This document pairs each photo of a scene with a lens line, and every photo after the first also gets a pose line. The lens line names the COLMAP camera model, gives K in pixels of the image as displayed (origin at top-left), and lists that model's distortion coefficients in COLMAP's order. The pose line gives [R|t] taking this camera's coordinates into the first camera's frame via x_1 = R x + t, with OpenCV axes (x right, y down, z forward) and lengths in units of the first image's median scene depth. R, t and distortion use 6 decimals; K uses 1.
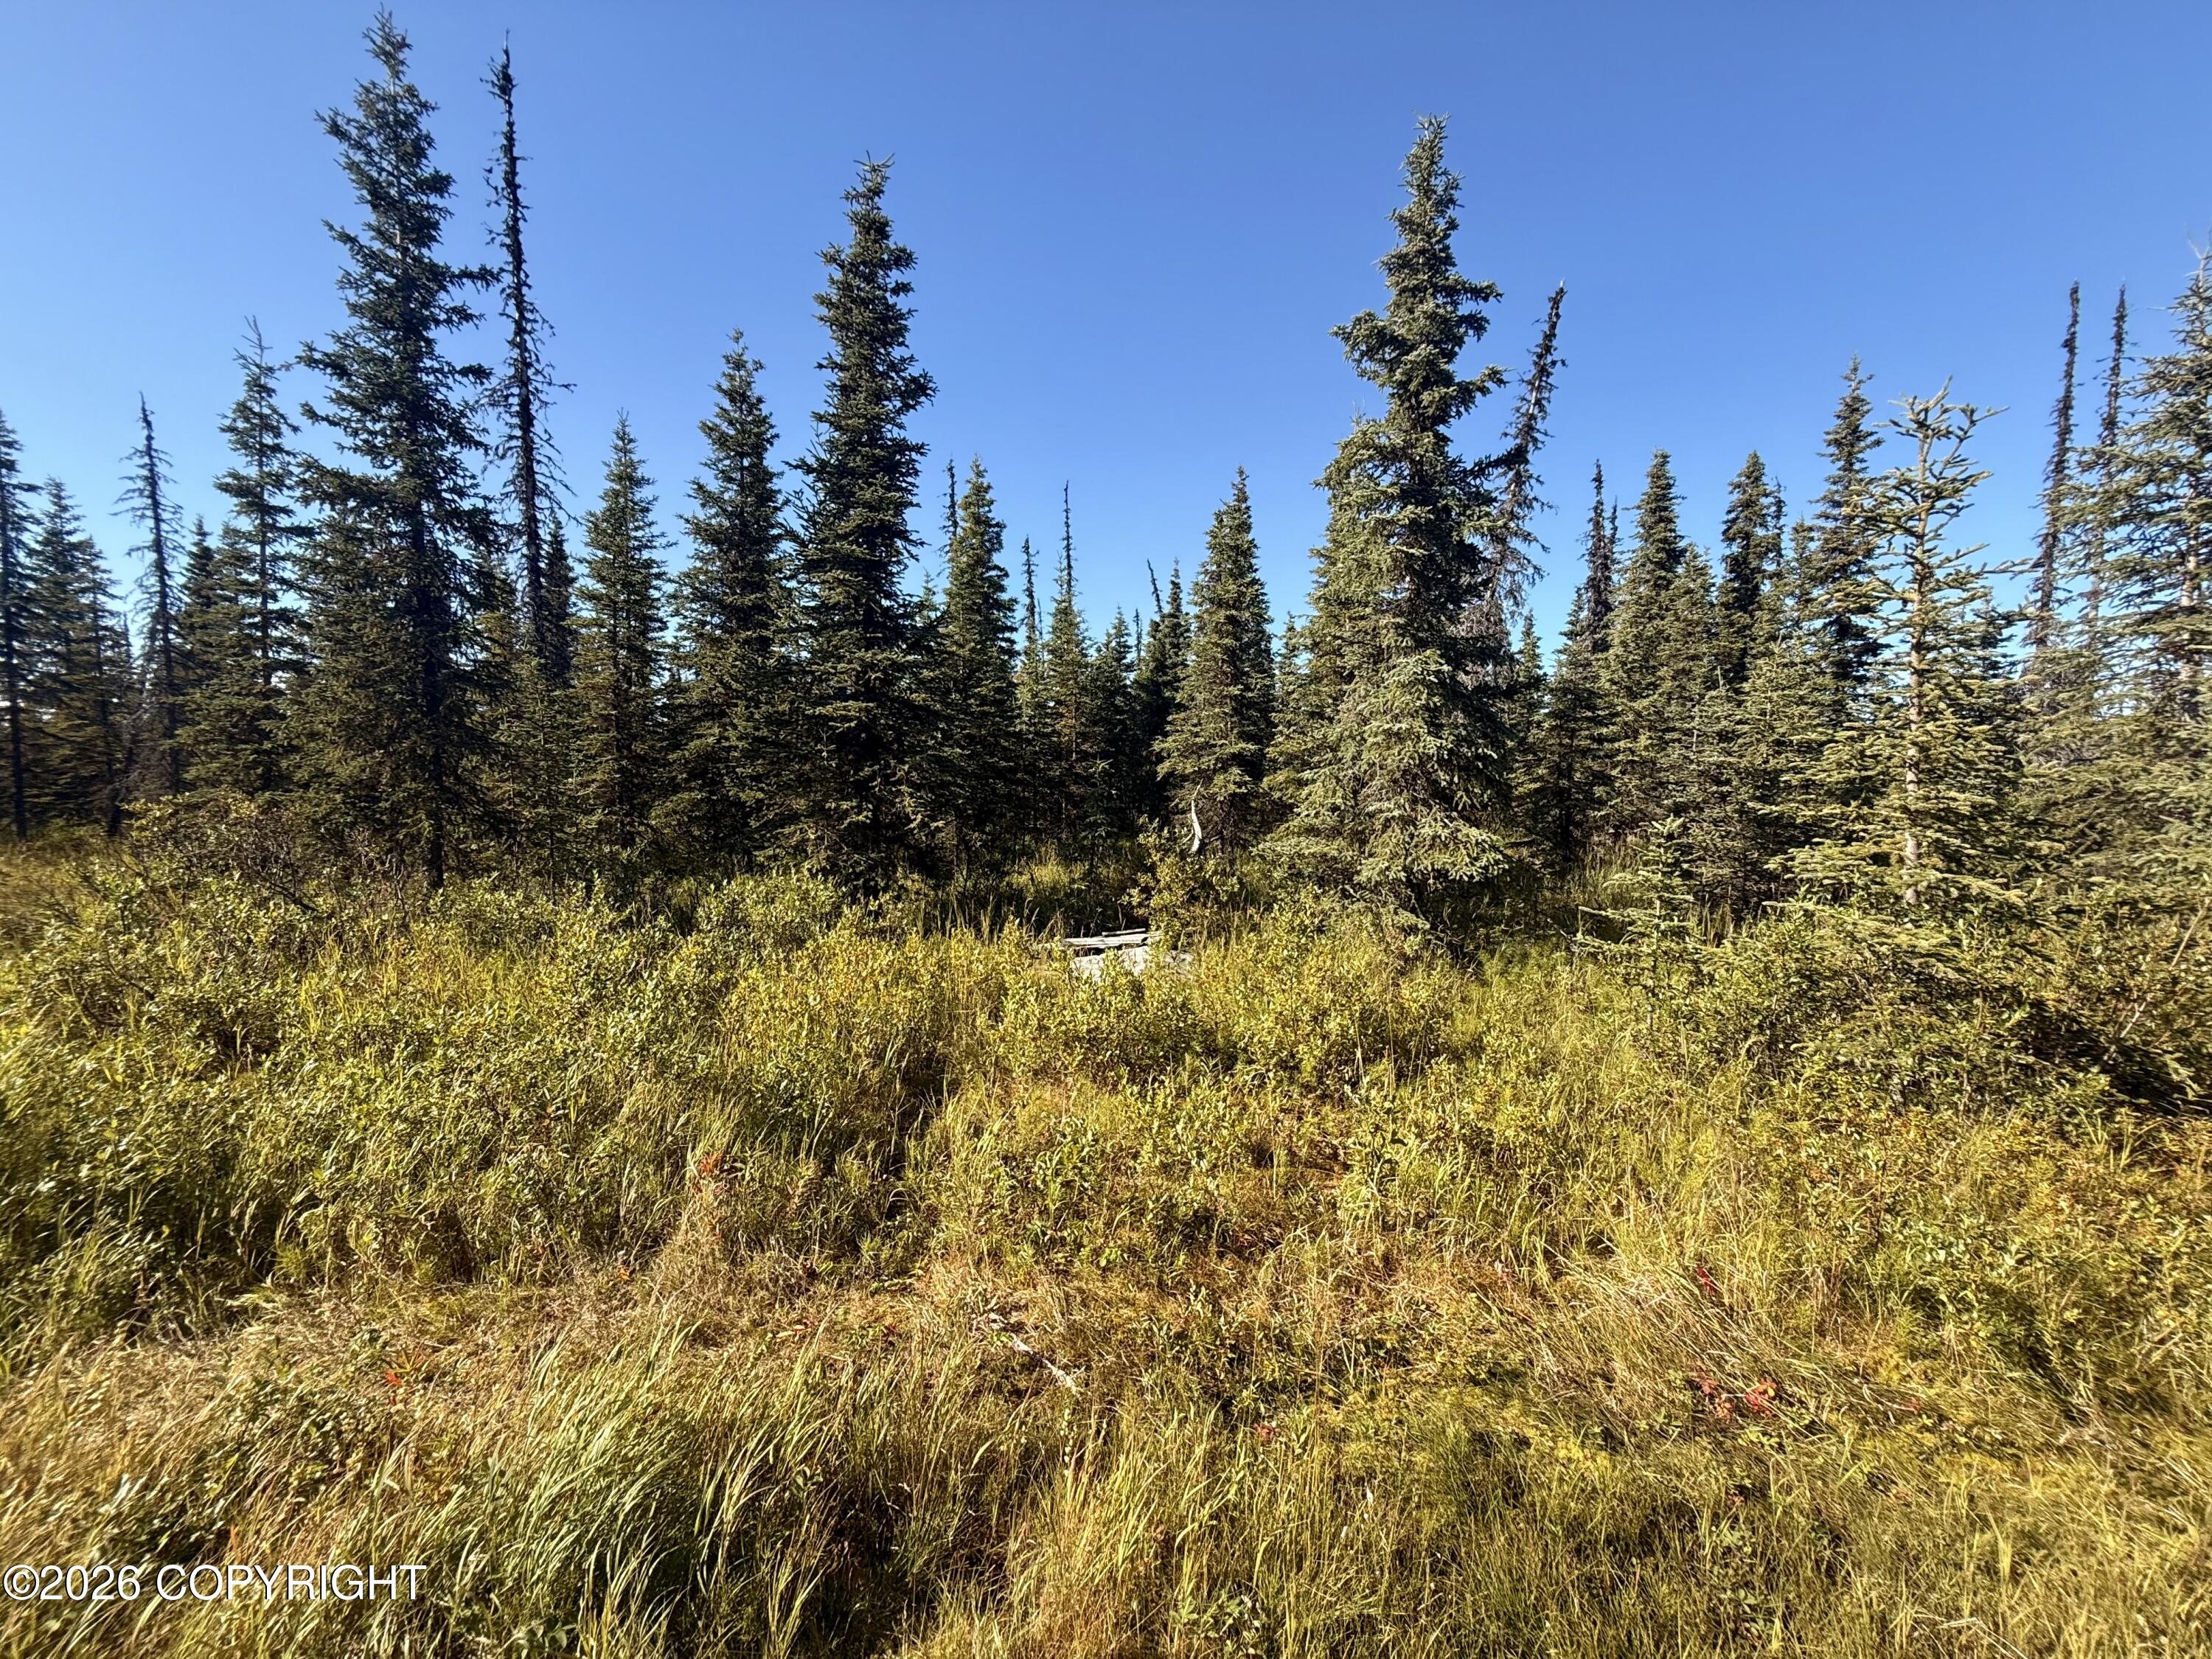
lens RADIAL K [[885.2, 0, 1105.3], [0, 885.2, 820.6], [0, 0, 1]] dist [-0.000399, 0.001525]
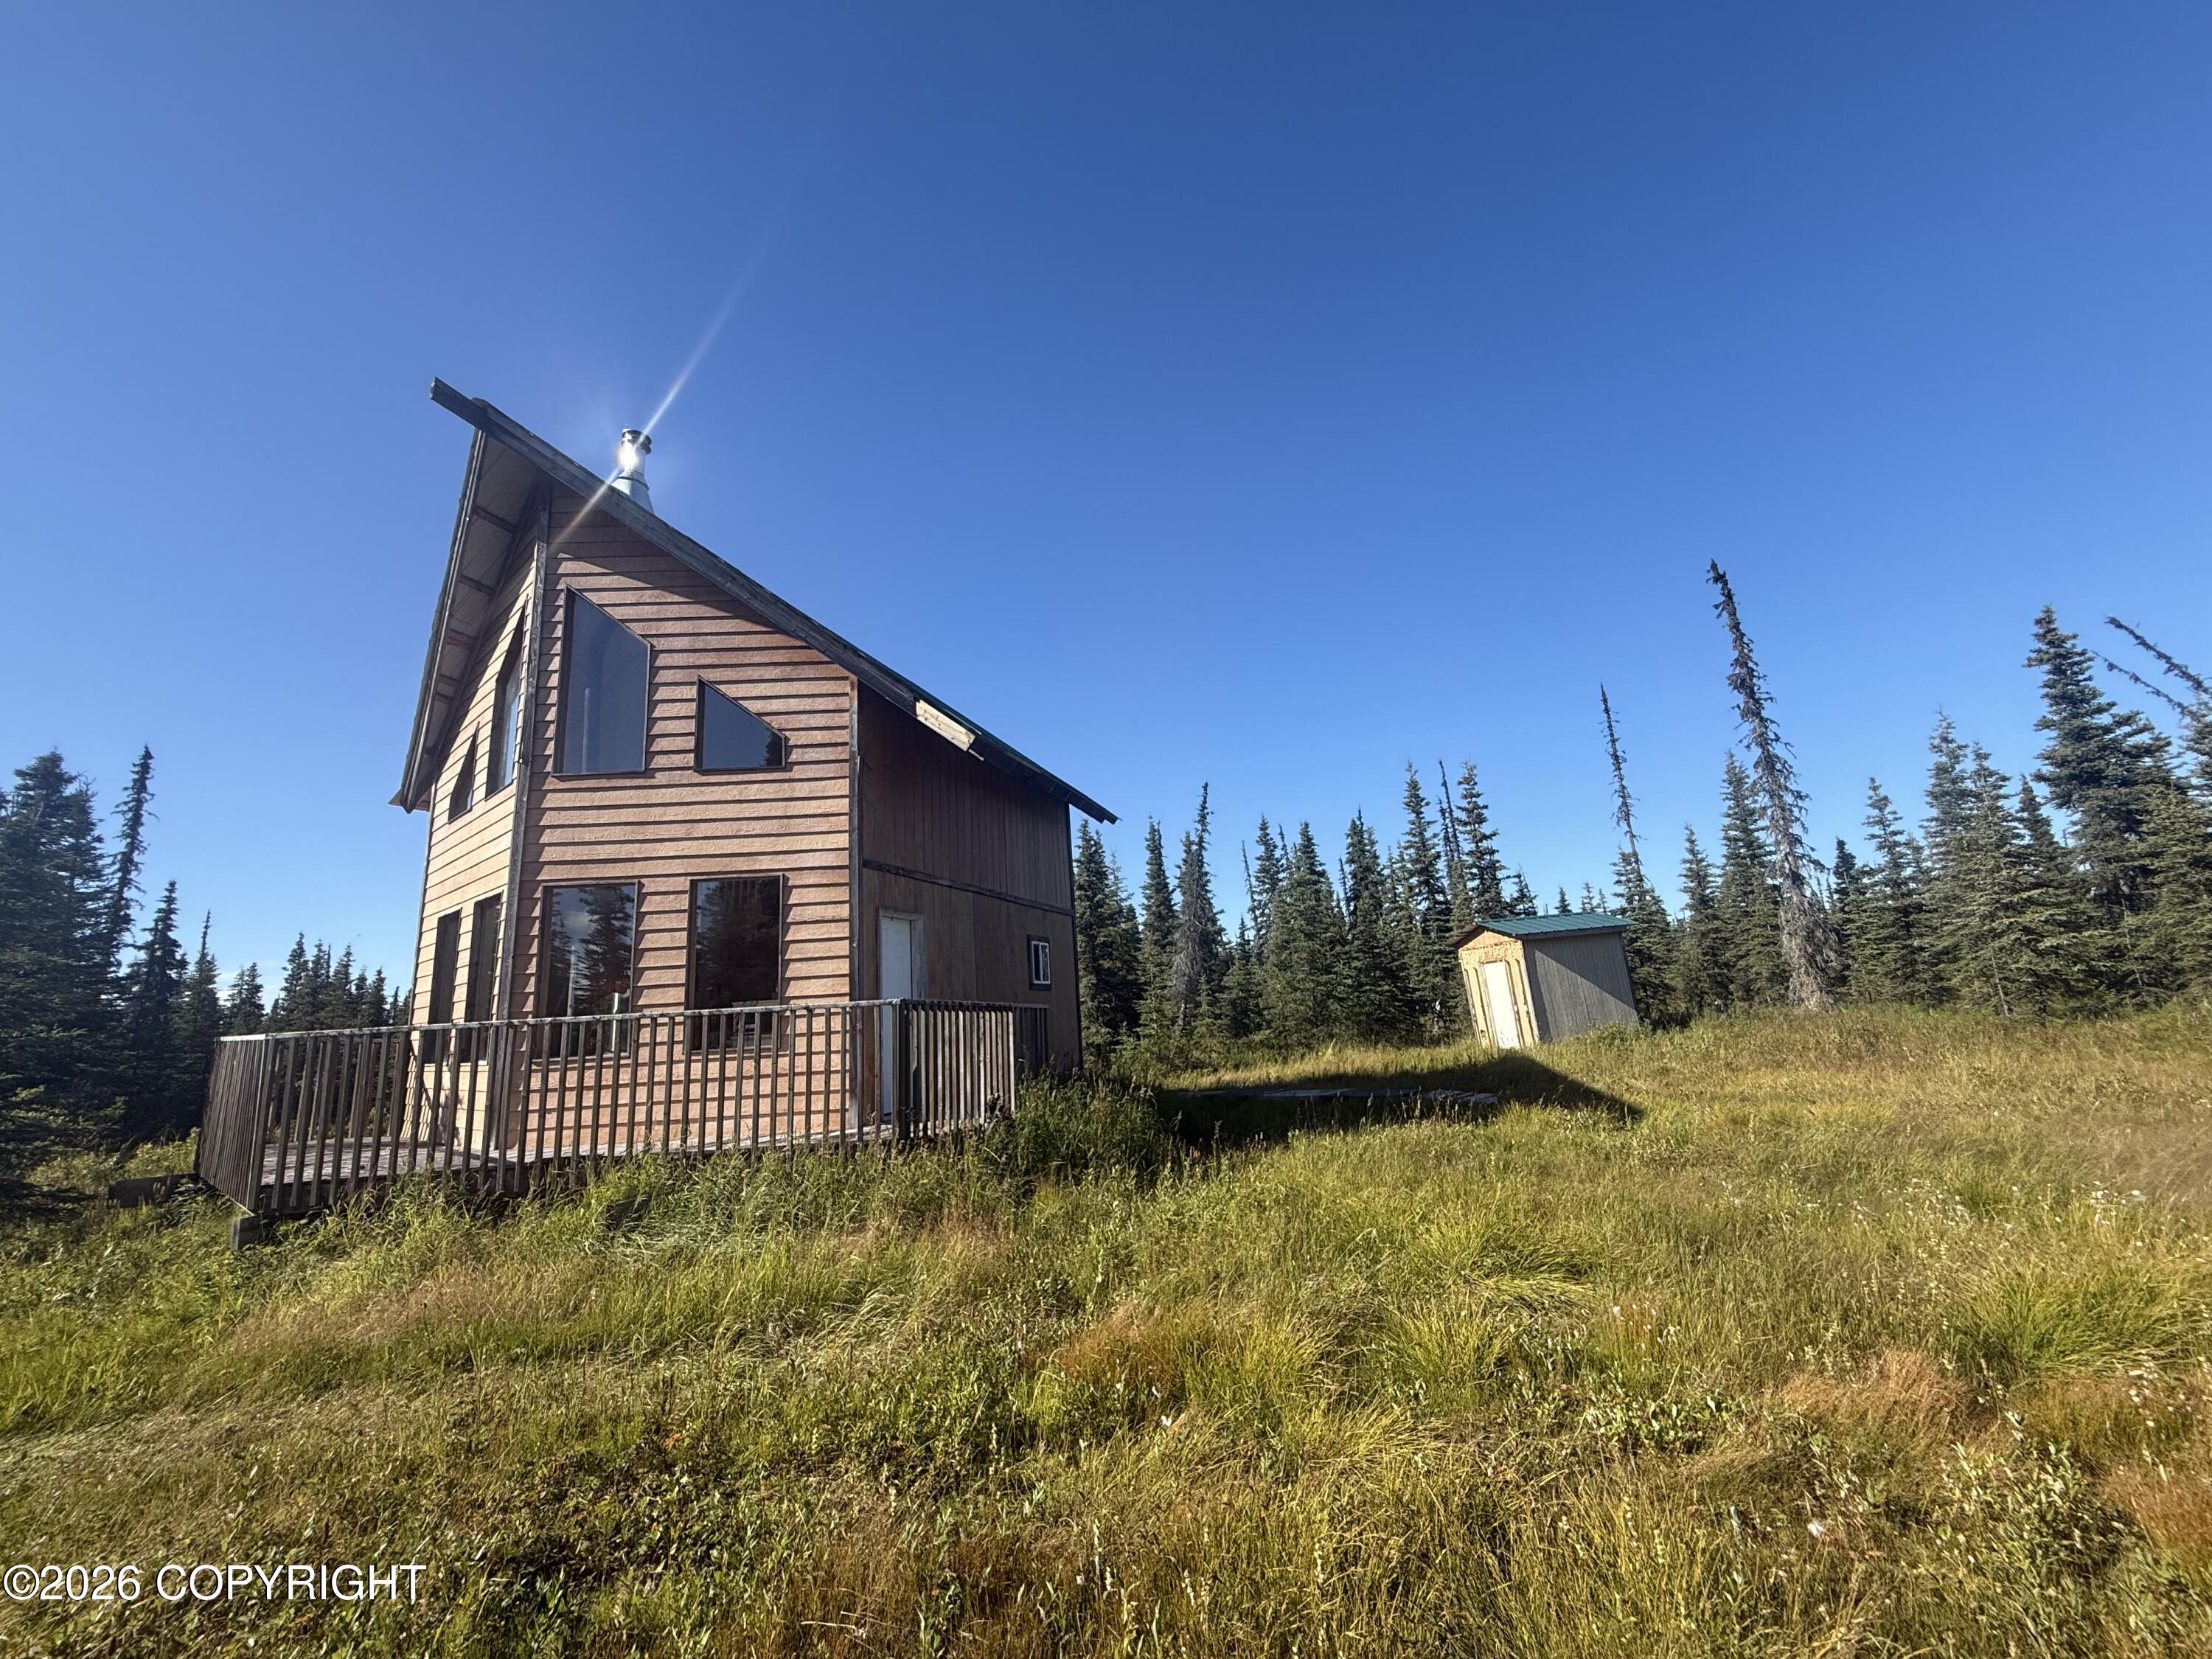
lens RADIAL K [[885.2, 0, 1094.3], [0, 885.2, 825.1], [0, 0, 1]] dist [-0.000399, 0.001525]
pose [[0.997381, -0.064542, 0.032635, 0.147227], [0.070552, 0.967524, -0.242735, 0.034256], [-0.015909, 0.244402, 0.969543, -1.158777]]
